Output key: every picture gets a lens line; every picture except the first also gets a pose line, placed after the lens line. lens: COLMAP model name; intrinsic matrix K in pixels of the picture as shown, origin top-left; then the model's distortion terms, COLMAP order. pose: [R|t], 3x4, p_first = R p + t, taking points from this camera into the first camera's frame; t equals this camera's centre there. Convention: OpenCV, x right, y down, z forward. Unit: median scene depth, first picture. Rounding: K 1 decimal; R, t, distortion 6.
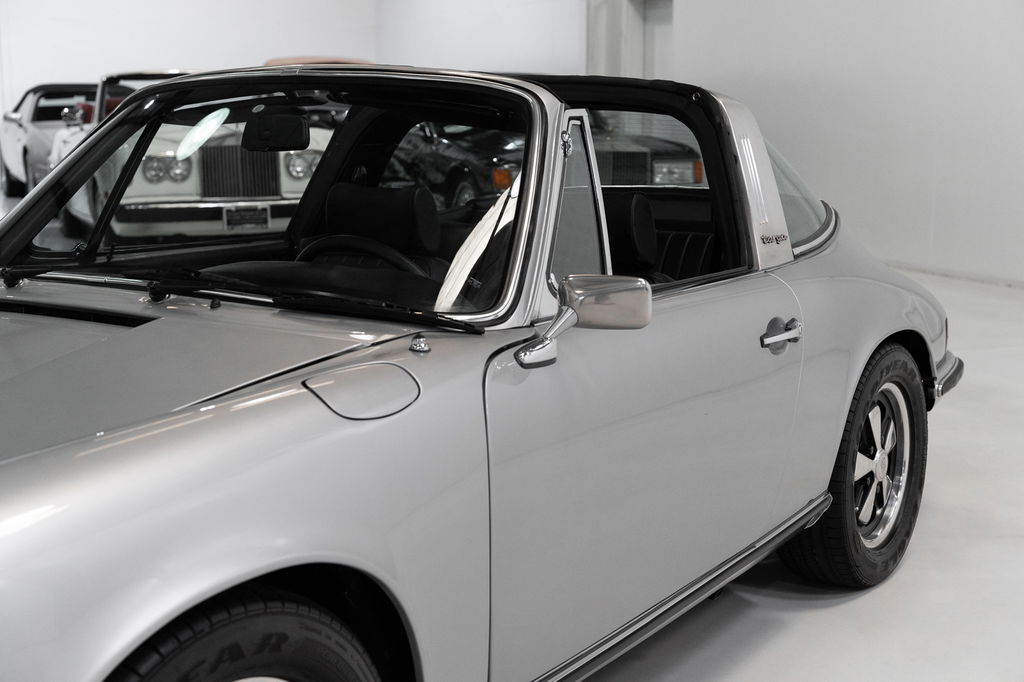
lens RADIAL K [[1438.2, 0, 512.0], [0, 1438.2, 341.0], [0, 0, 1]] dist [0.012898, -0.008299]
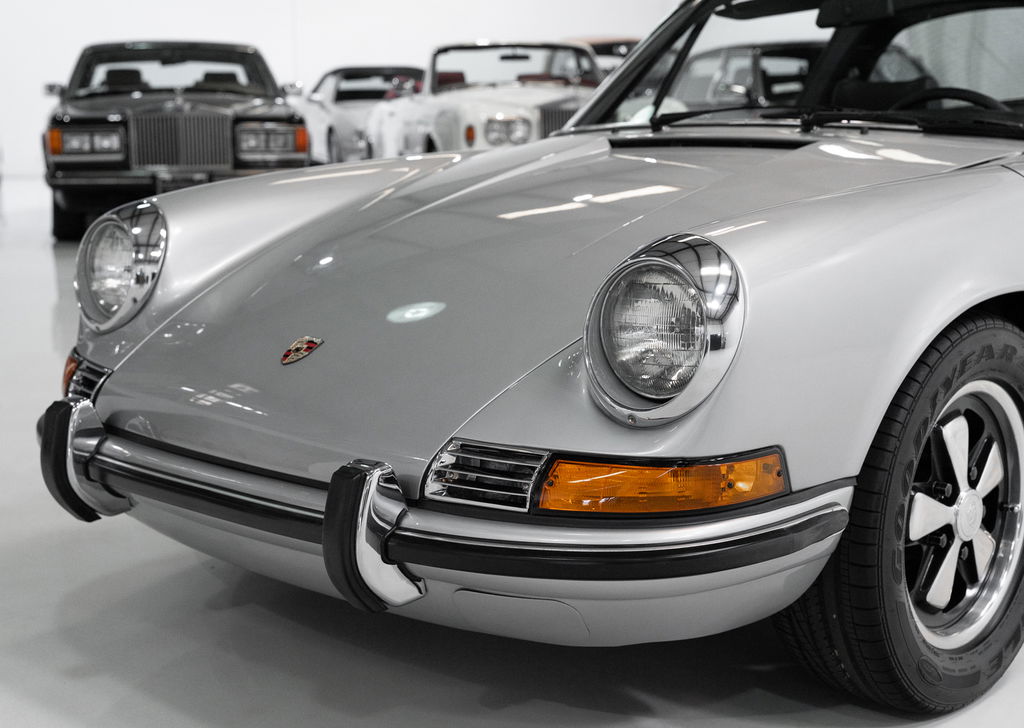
lens RADIAL K [[1520.6, 0, 476.4], [0, 1520.6, 365.5], [0, 0, 1]] dist [-0.009730, 0.087669]
pose [[0.983401, 0.023274, -0.179946, -0.185918], [-0.021948, 0.999715, 0.009357, 0.105238], [0.180112, -0.005252, 0.983632, -0.196659]]
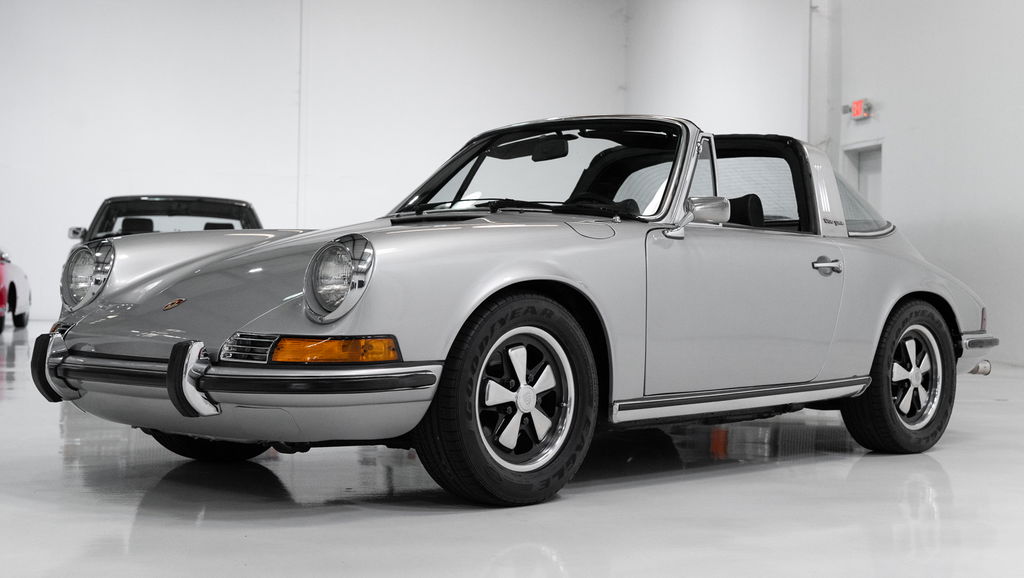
lens RADIAL K [[1481.4, 0, 512.0], [0, 1481.4, 289.0], [0, 0, 1]] dist [0.012012, 0.013644]
pose [[0.985417, 0.017114, -0.169294, 0.094236], [-0.044094, 0.986627, -0.156918, 0.270795], [0.164344, 0.162094, 0.972994, -0.690326]]
